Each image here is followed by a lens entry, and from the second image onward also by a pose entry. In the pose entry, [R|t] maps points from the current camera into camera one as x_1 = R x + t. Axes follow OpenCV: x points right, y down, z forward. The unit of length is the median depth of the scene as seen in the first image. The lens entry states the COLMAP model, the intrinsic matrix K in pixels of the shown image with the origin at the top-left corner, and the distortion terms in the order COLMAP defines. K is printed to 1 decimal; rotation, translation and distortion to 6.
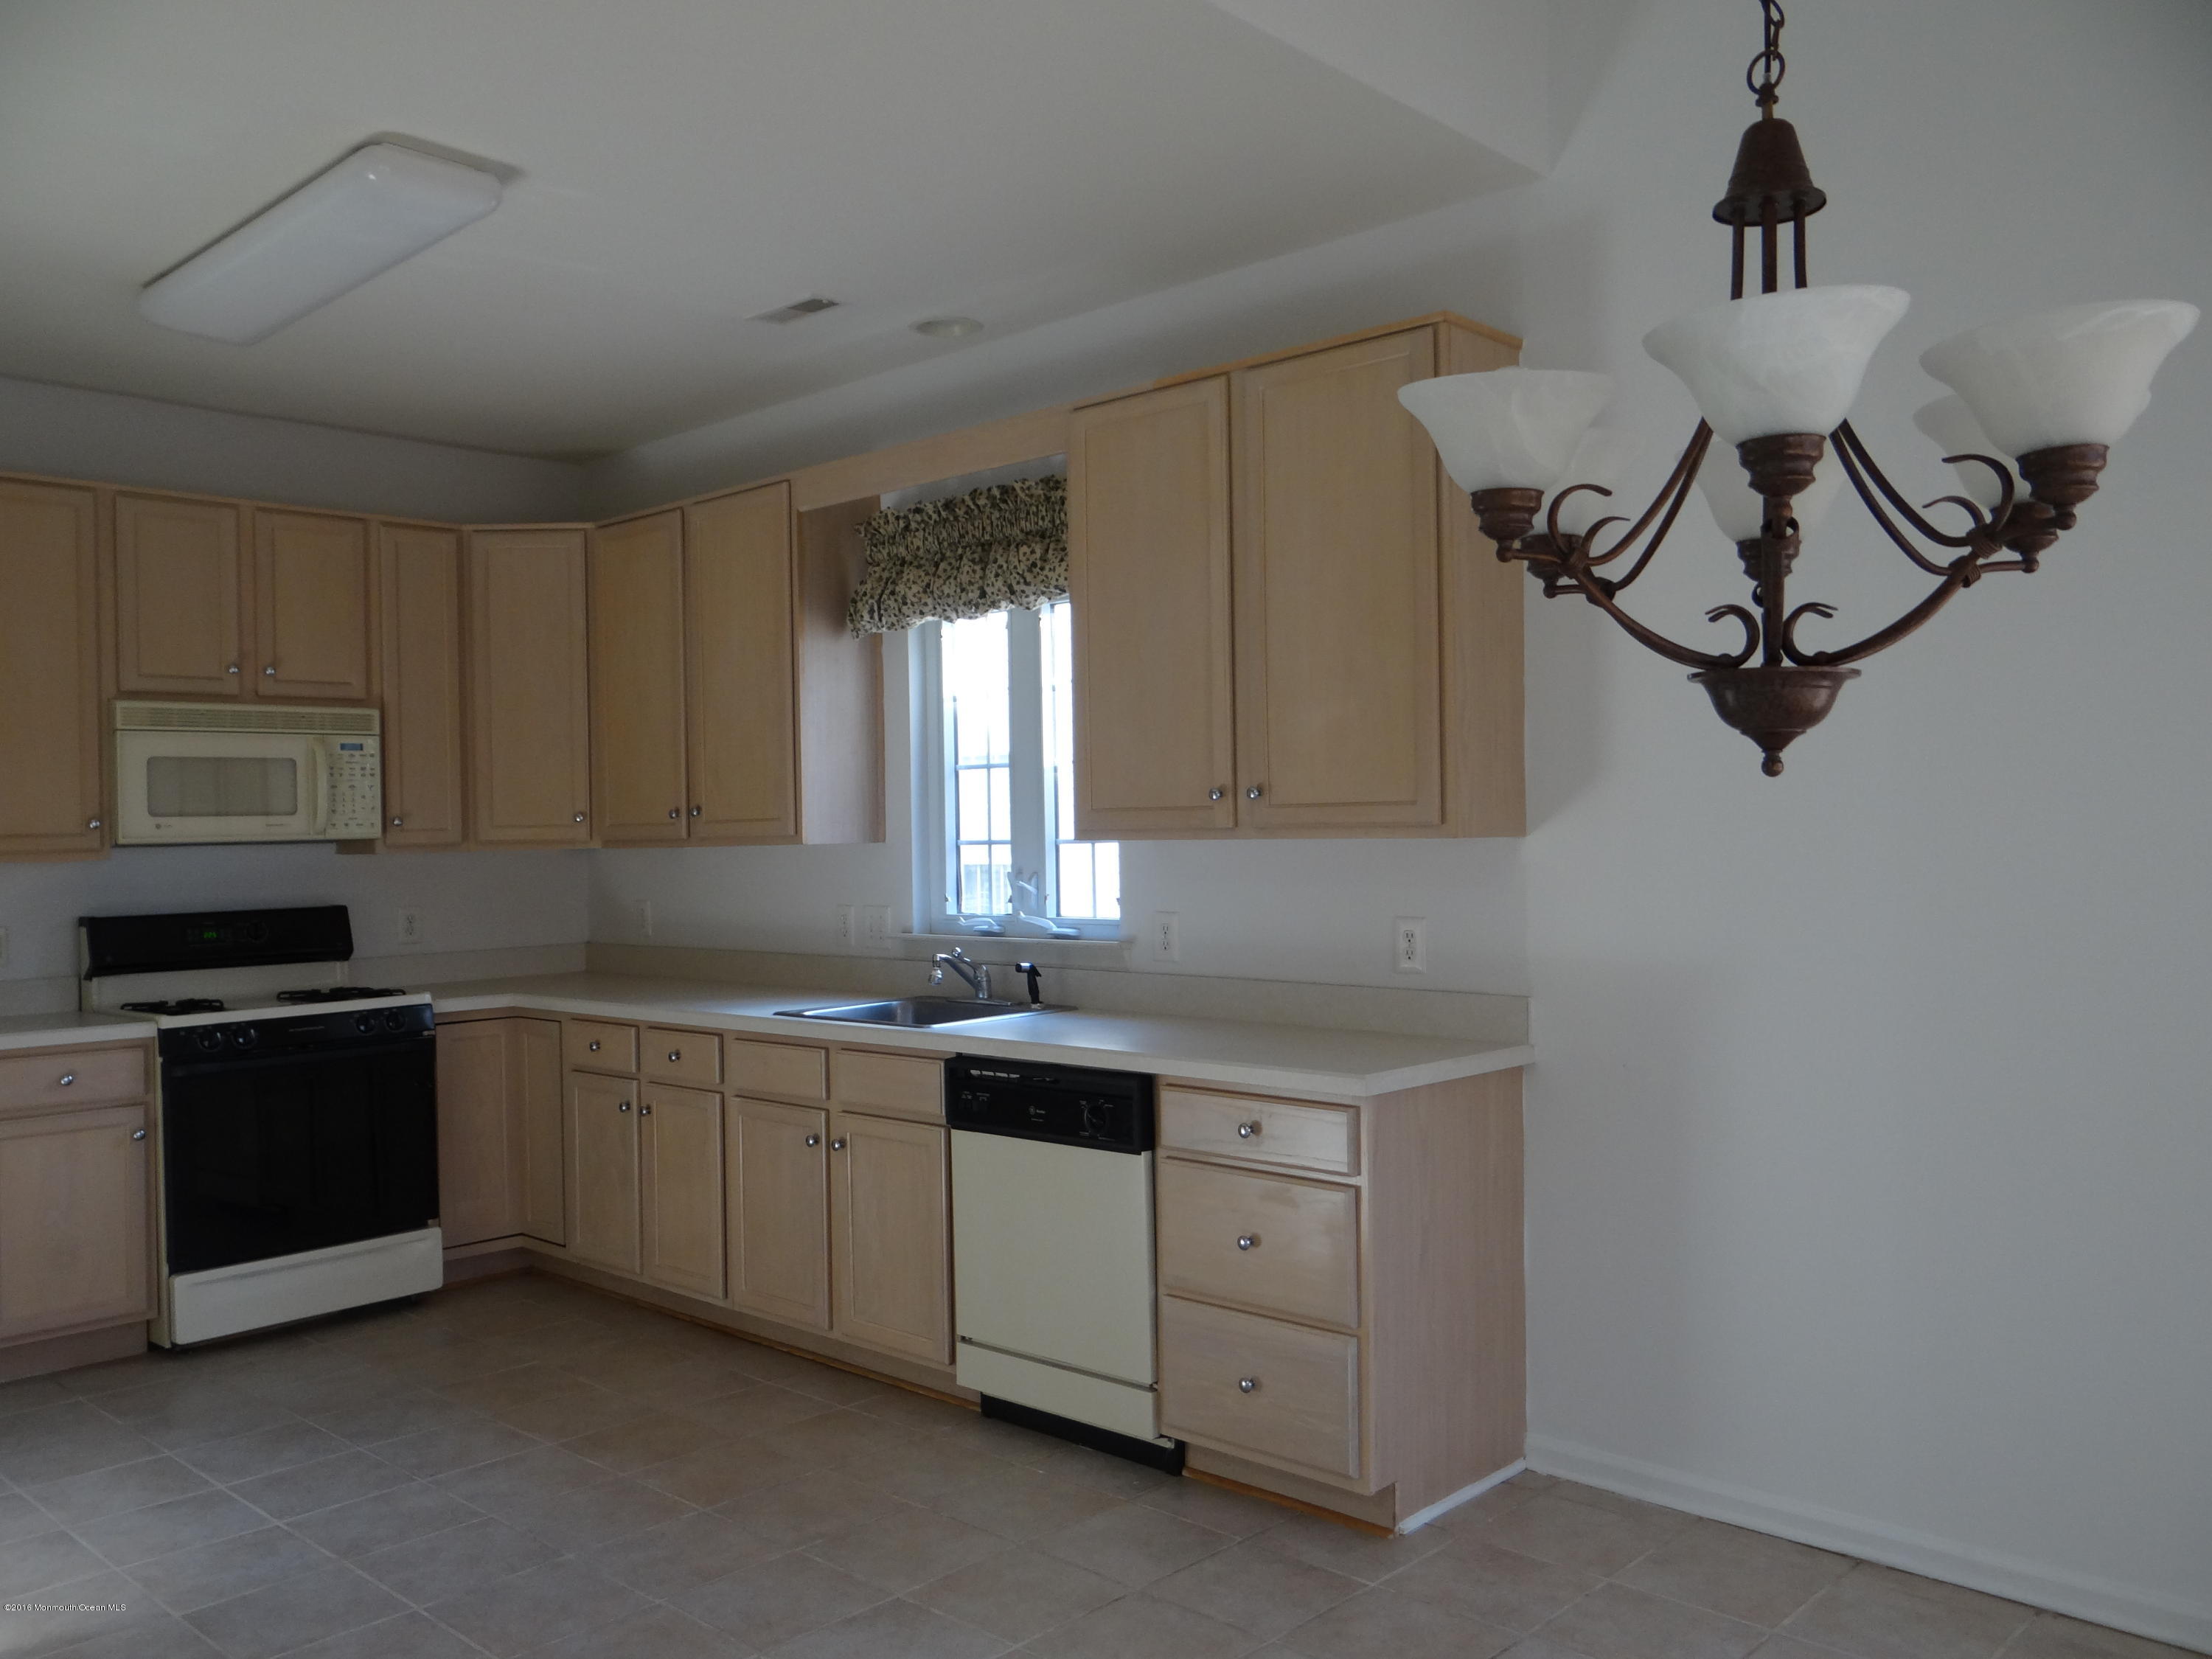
lens RADIAL K [[1769.3, 0, 1098.9], [0, 1769.3, 821.9], [0, 0, 1]] dist [0.010316, -0.011466]
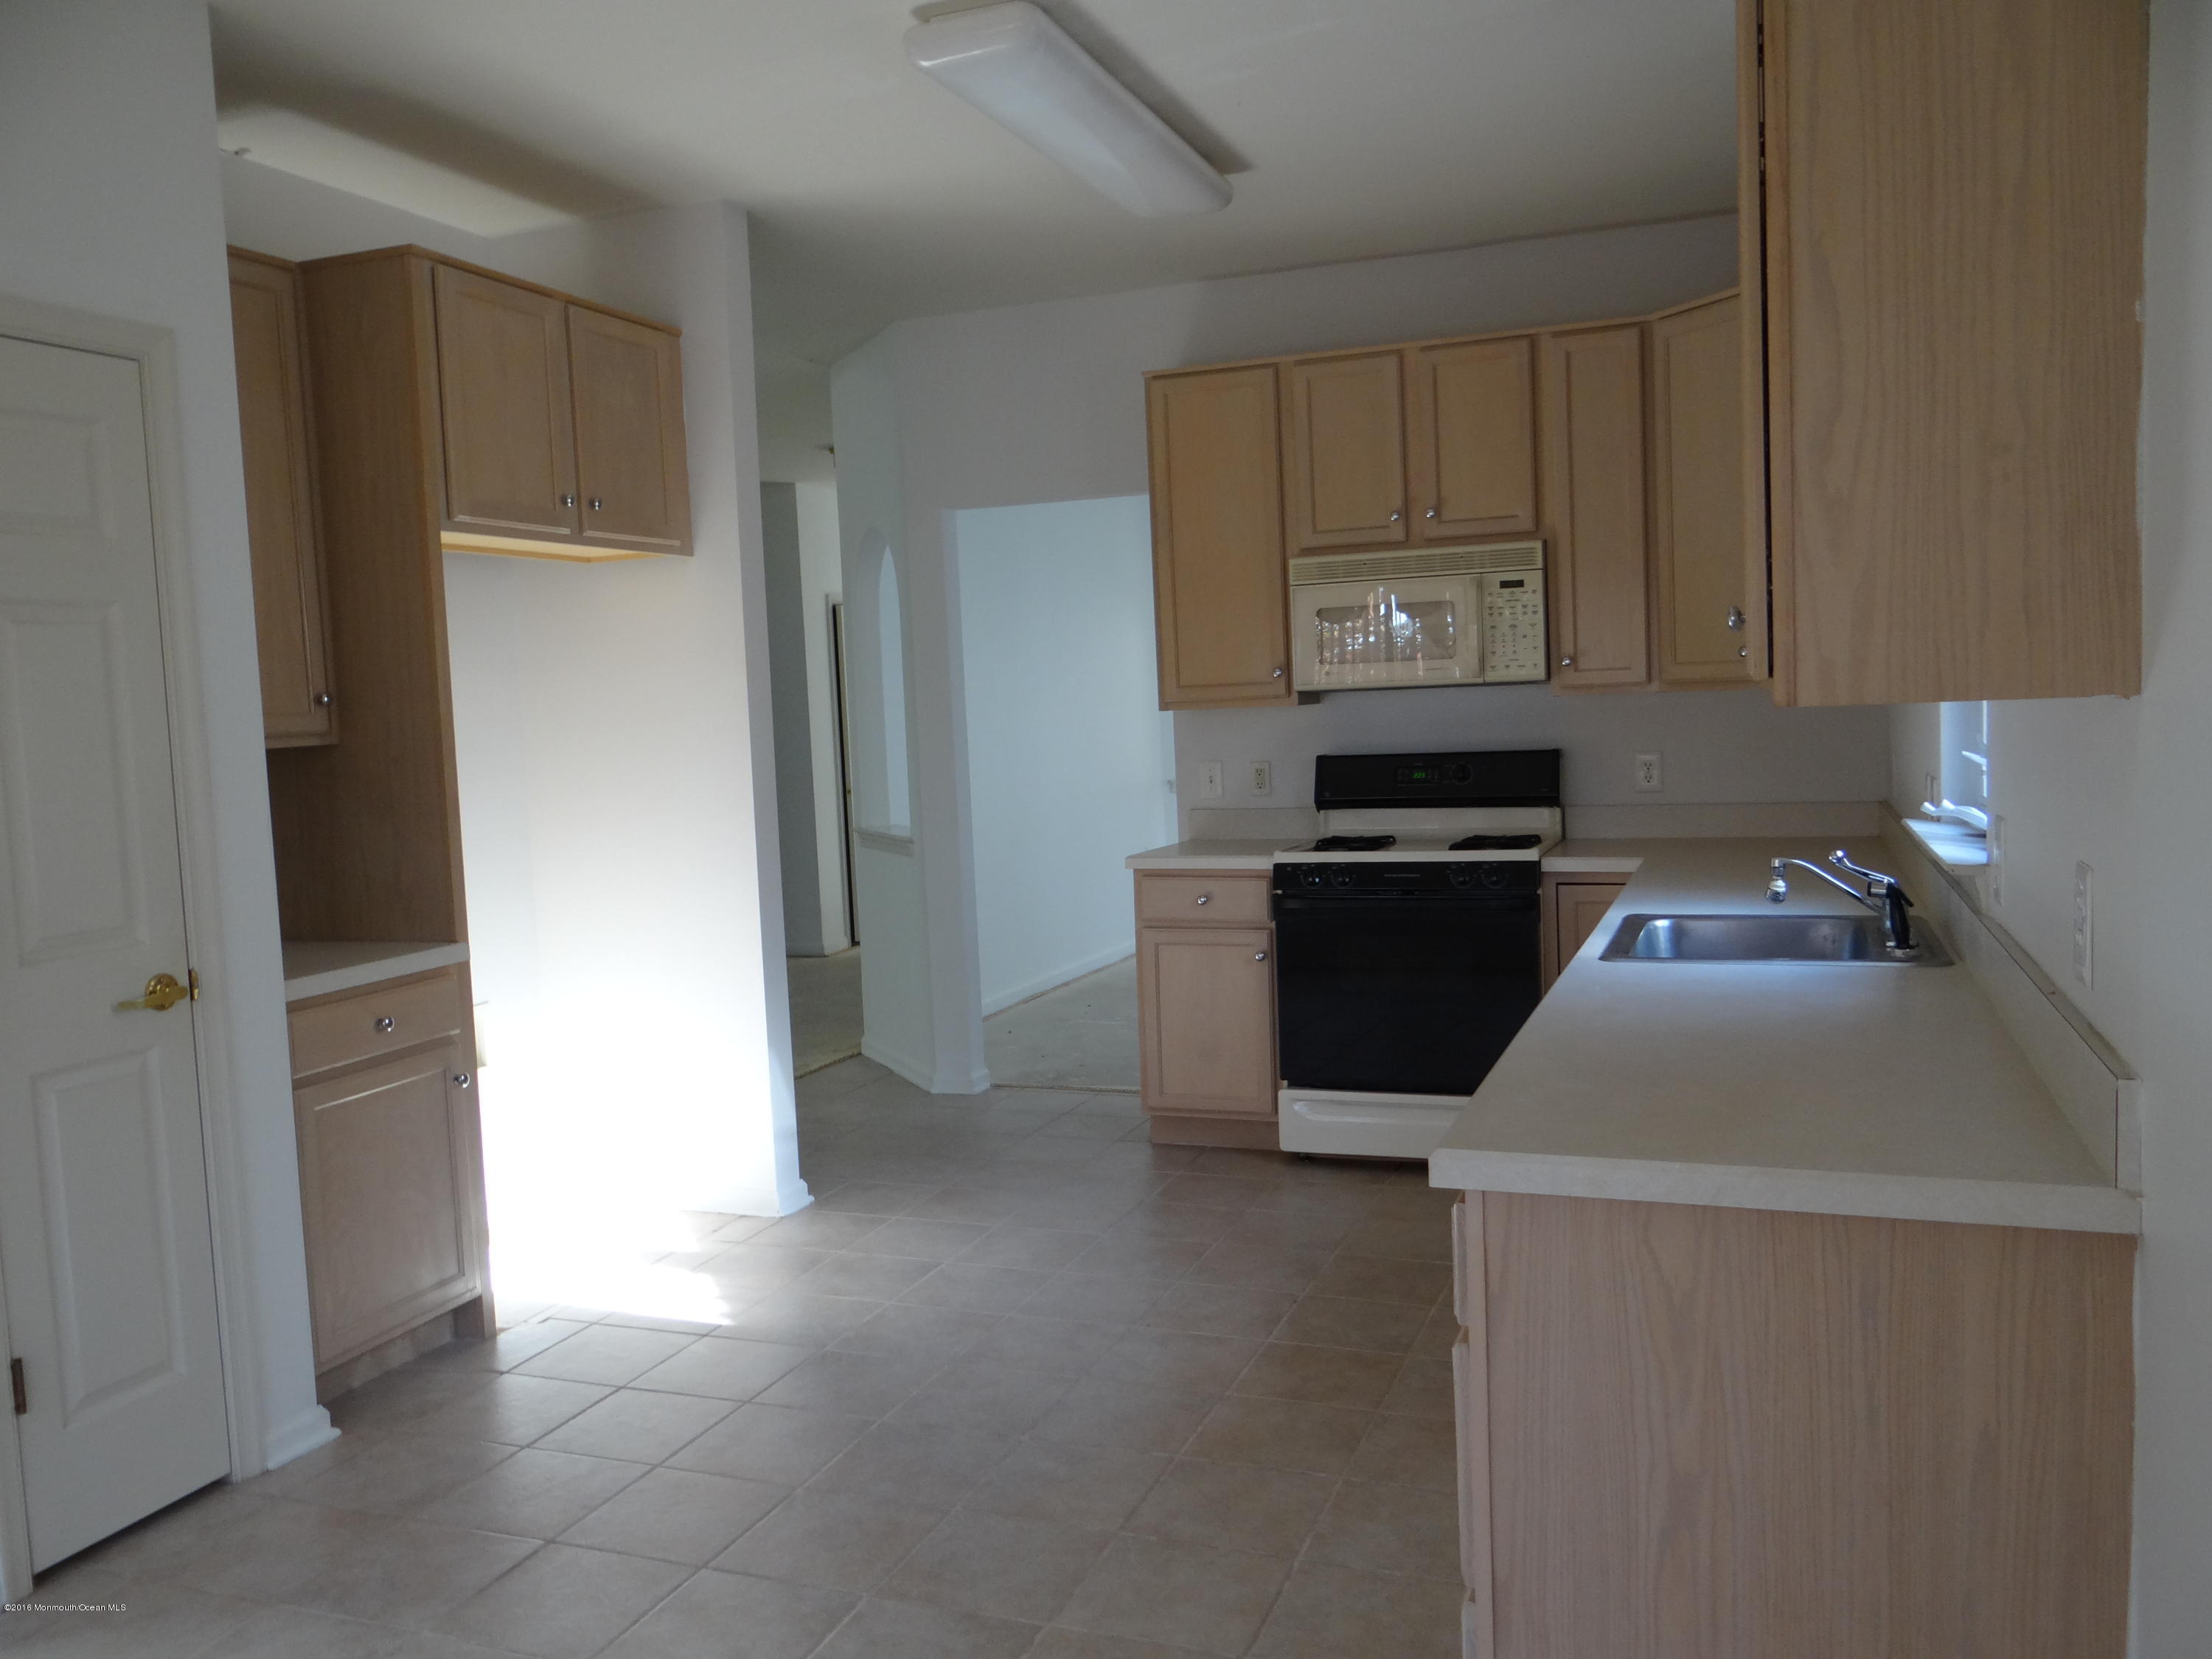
lens RADIAL K [[1769.3, 0, 1098.9], [0, 1769.3, 821.9], [0, 0, 1]] dist [0.010316, -0.011466]
pose [[0.388584, 0.068325, -0.918877, 0.380691], [0.034831, 0.995445, 0.088748, -0.007505], [0.920755, -0.066491, 0.384434, 0.433917]]
